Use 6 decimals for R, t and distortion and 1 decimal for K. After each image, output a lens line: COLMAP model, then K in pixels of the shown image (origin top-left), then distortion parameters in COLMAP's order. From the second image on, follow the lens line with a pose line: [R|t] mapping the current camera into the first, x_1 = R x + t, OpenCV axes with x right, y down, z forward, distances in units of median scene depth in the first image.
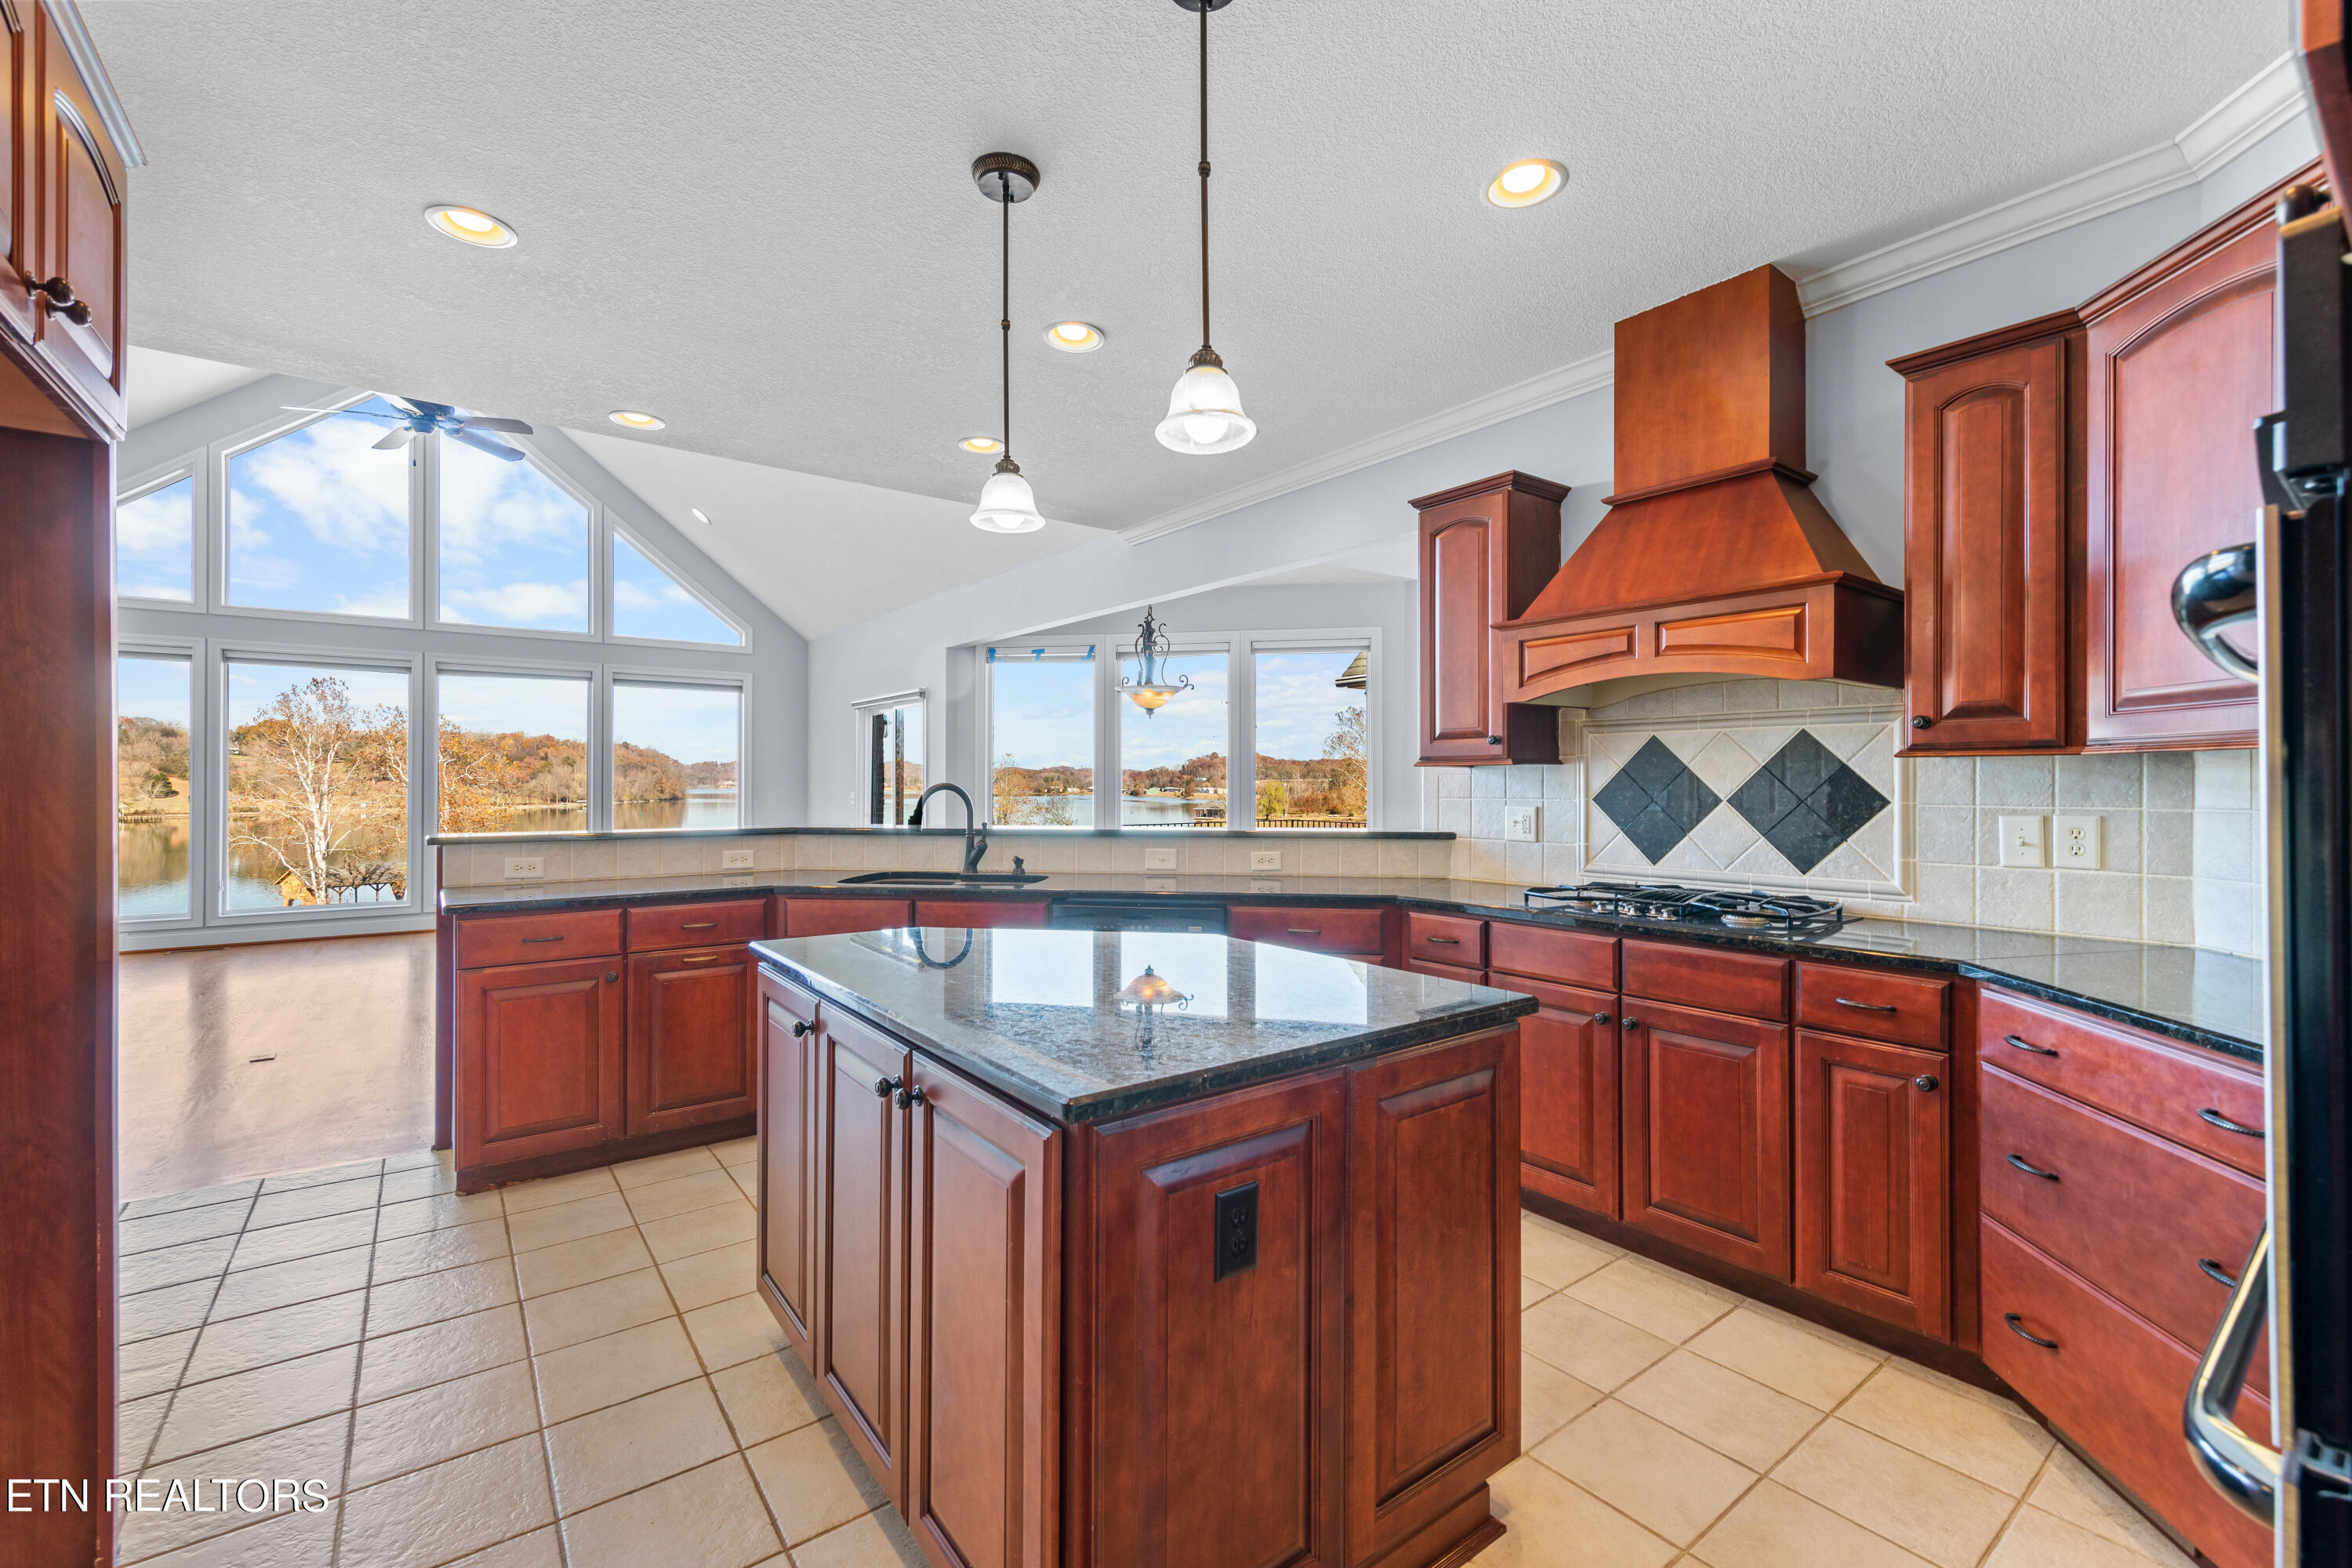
lens RADIAL K [[986.9, 0, 1176.0], [0, 986.9, 784.0], [0, 0, 1]] dist [0.013682, -0.013010]
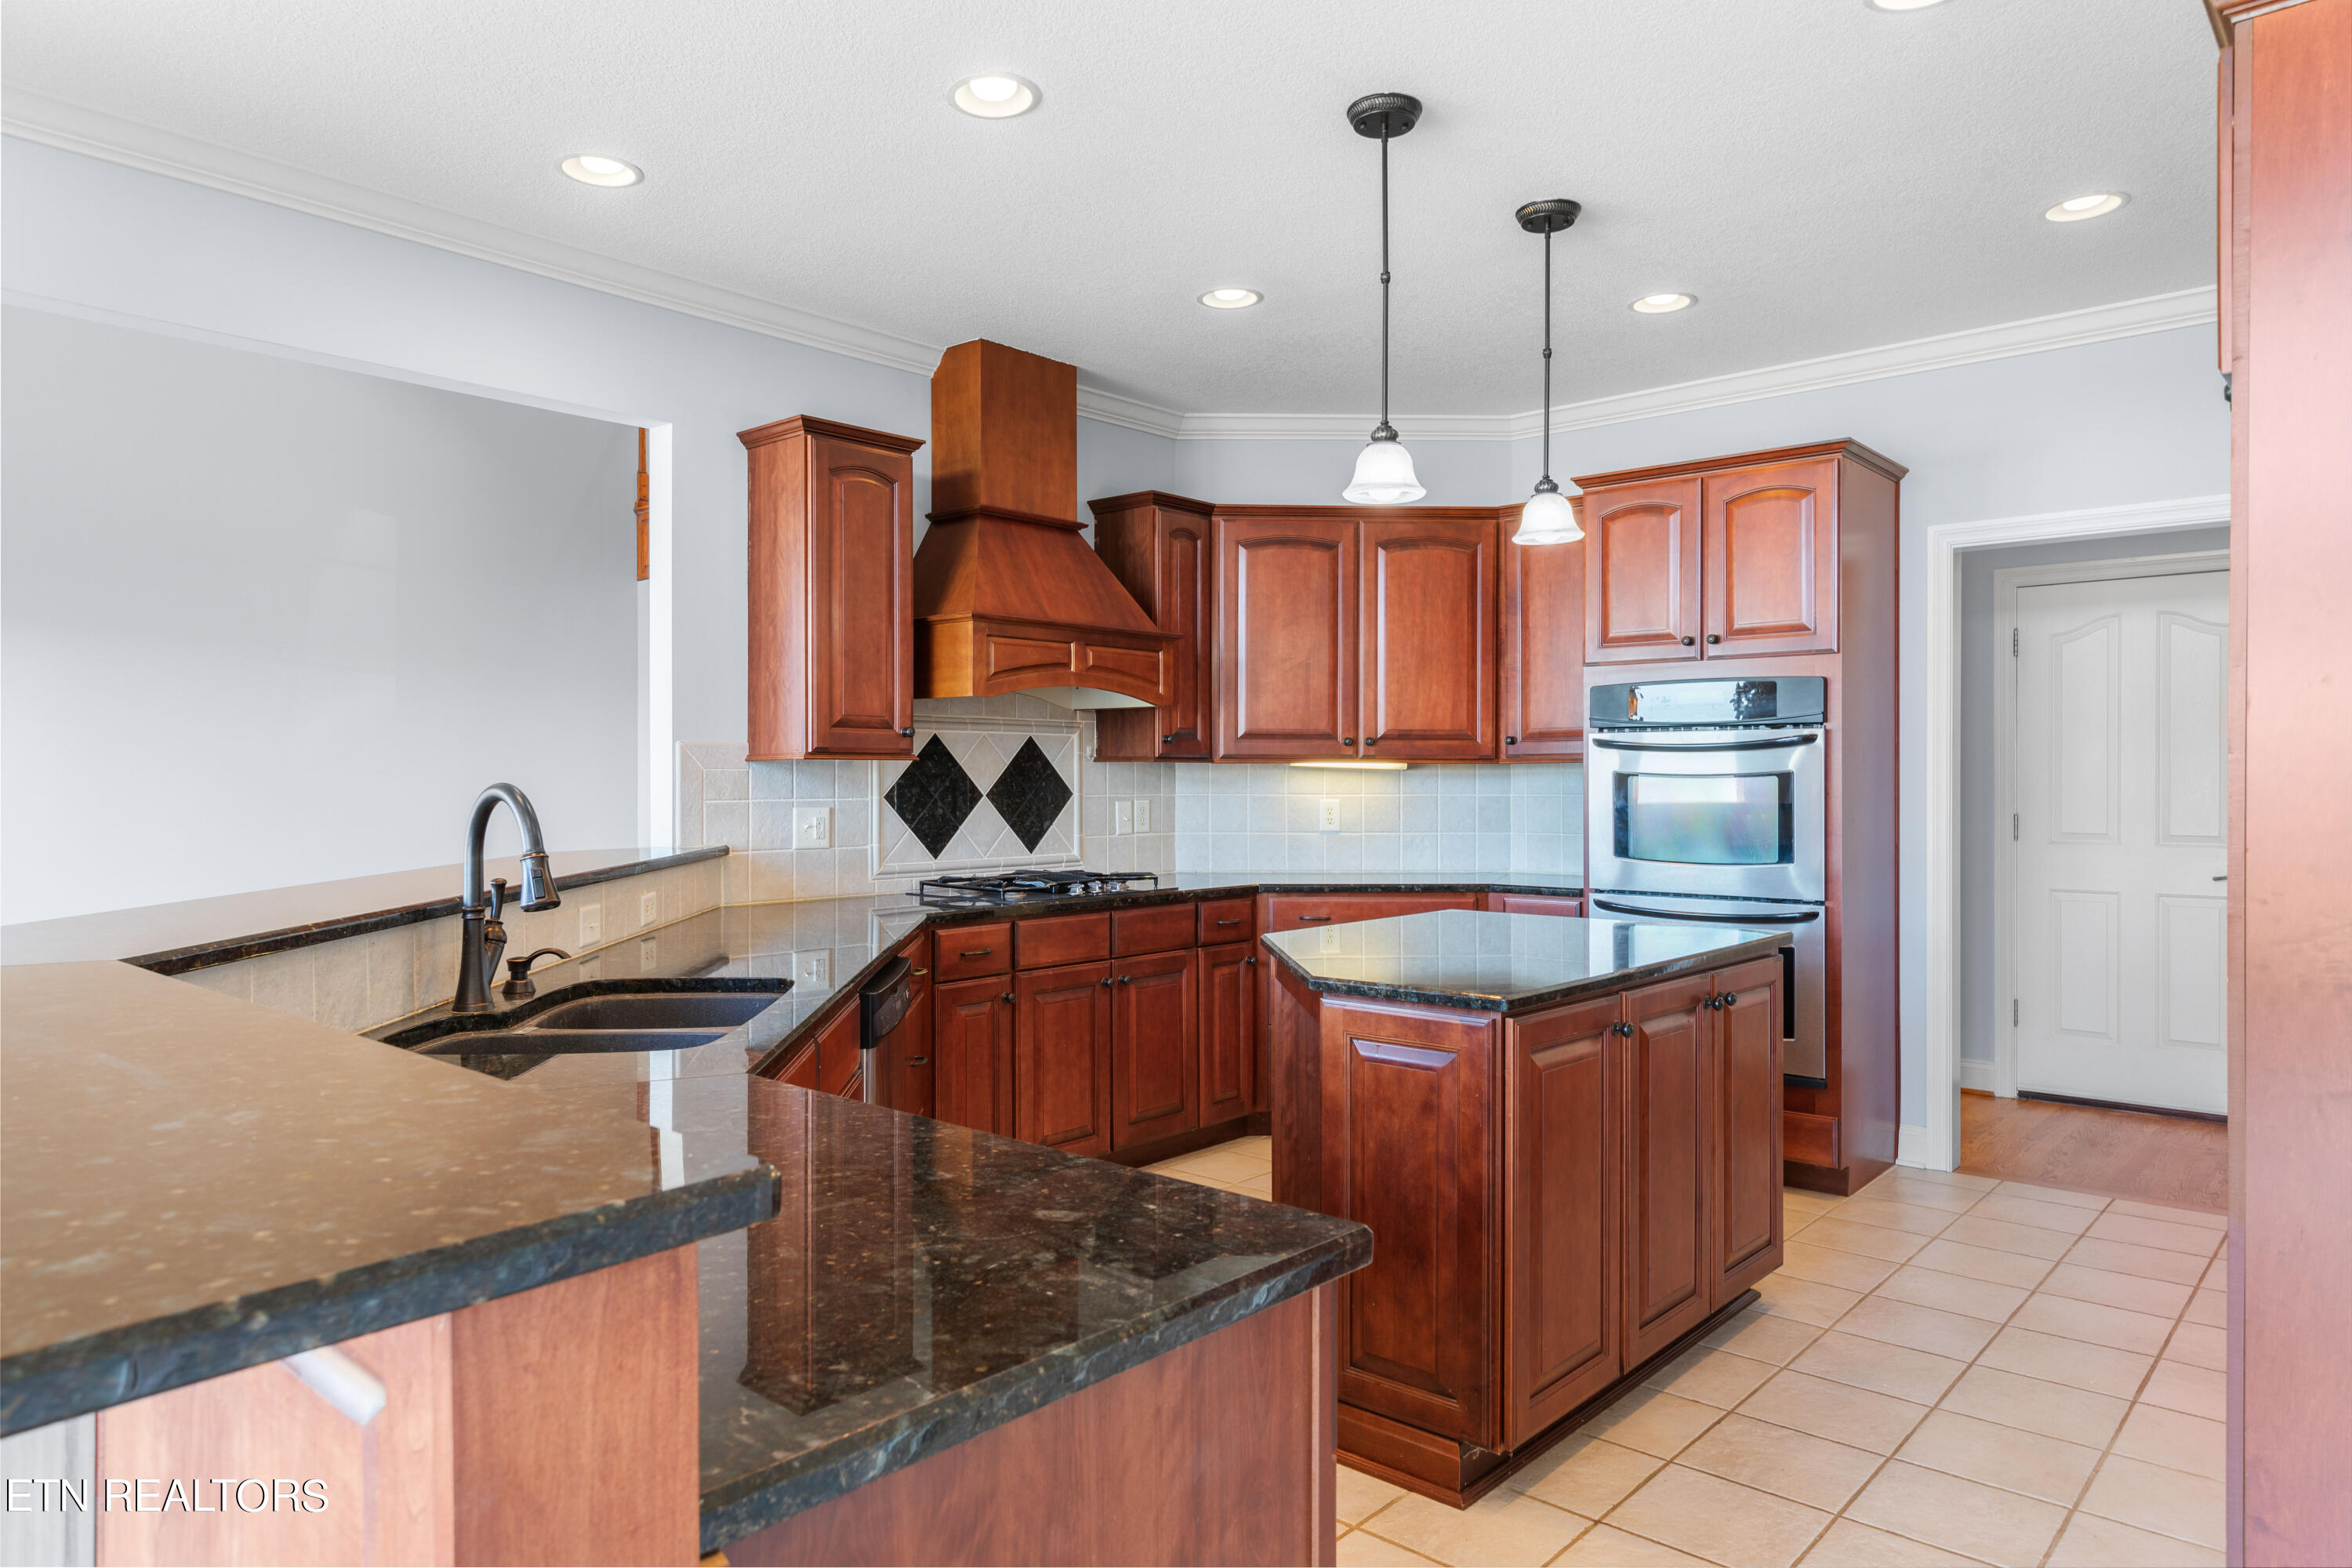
lens RADIAL K [[1445.0, 0, 1176.0], [0, 1445.0, 784.0], [0, 0, 1]] dist [-0.002535, -0.000246]
pose [[-0.201521, -0.002739, 0.979480, -1.177041], [0.003983, 0.999986, 0.003616, -0.001280], [-0.979476, 0.004630, -0.201507, 1.195892]]
